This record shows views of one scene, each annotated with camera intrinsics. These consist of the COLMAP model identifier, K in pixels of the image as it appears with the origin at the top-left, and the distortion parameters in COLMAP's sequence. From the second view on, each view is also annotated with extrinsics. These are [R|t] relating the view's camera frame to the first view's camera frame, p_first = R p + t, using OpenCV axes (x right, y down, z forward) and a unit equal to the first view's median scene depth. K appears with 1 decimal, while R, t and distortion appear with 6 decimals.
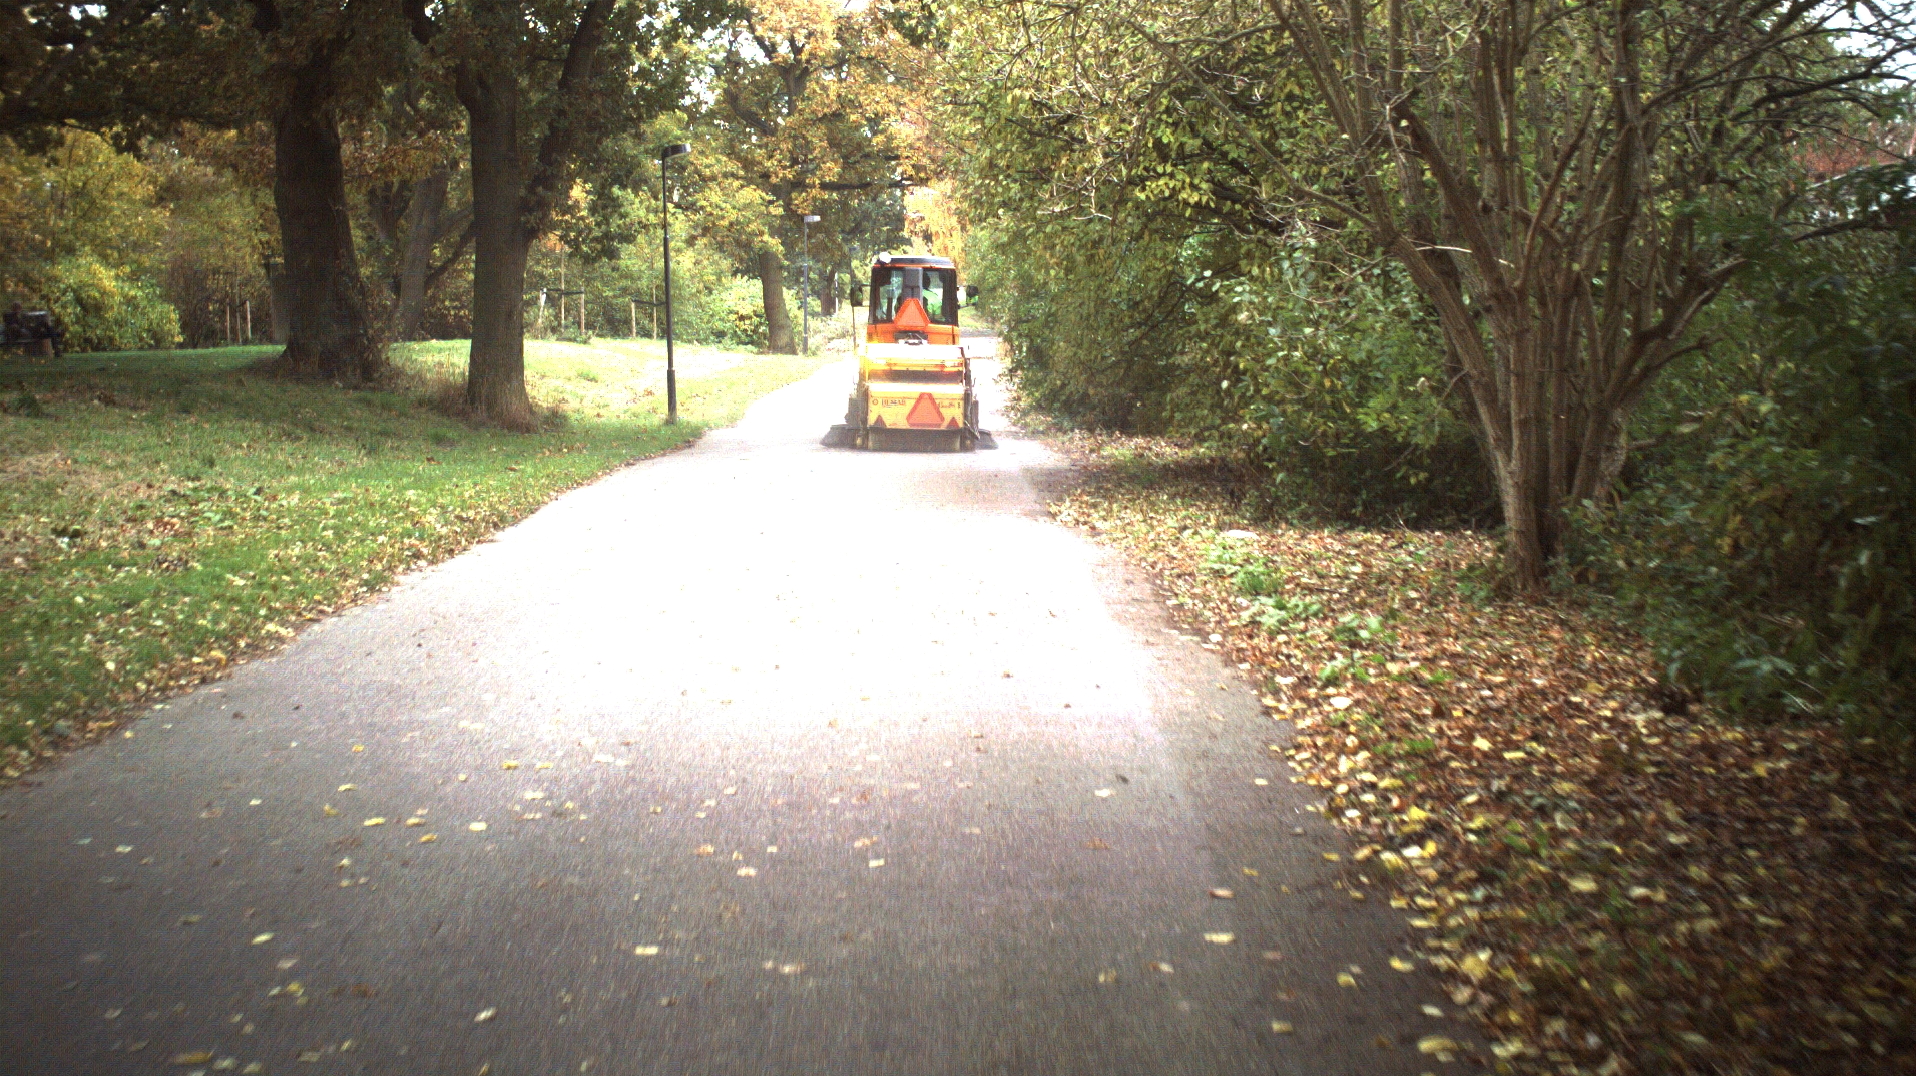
lens RADIAL K [[7827.5, 0, 958.6], [0, 7827.5, 547.9], [0, 0, 1]] dist [-1.430176, 0.000000]
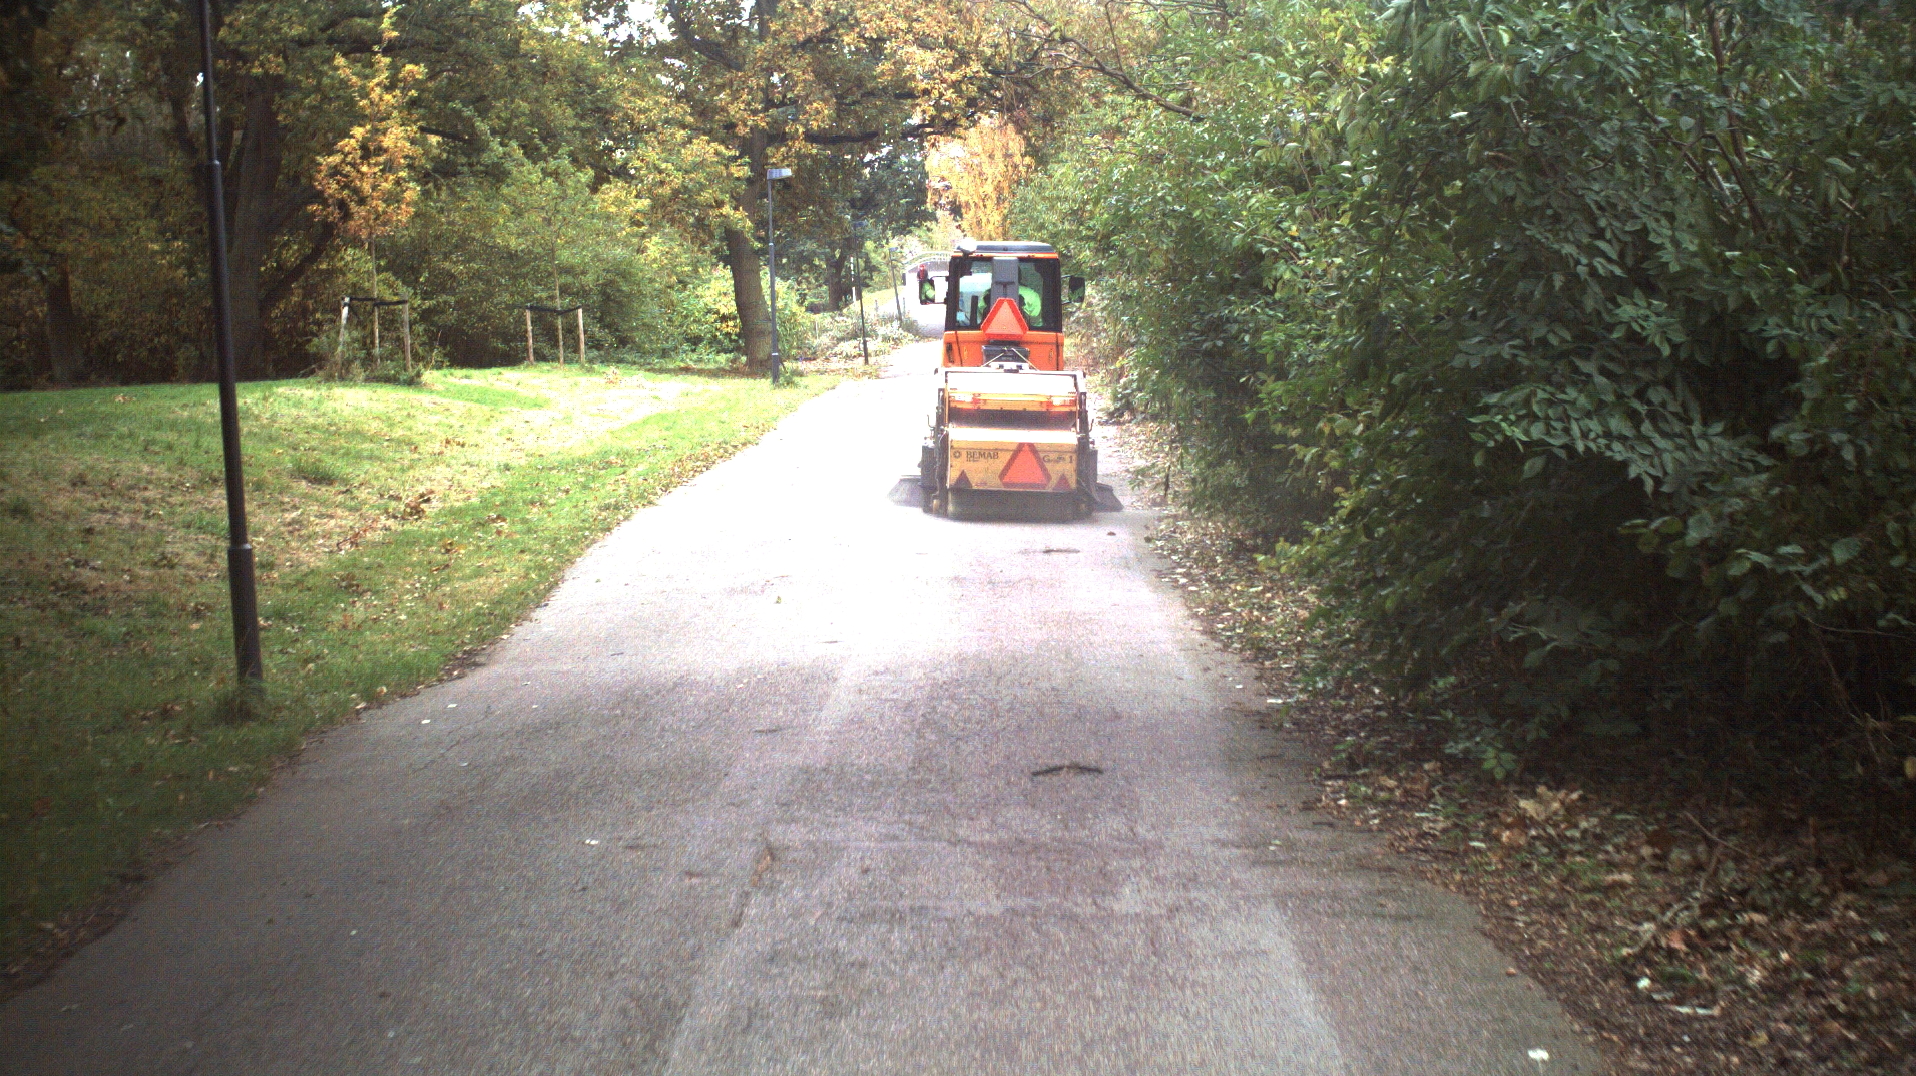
lens RADIAL K [[7827.5, 0, 959.0], [0, 7827.5, 536.5], [0, 0, 1]] dist [-1.430176, 0.000000]
pose [[0.999371, -0.035129, -0.004800, -0.001678], [0.035133, 0.999382, 0.000762, -0.010961], [0.004771, -0.000931, 0.999988, 0.321445]]
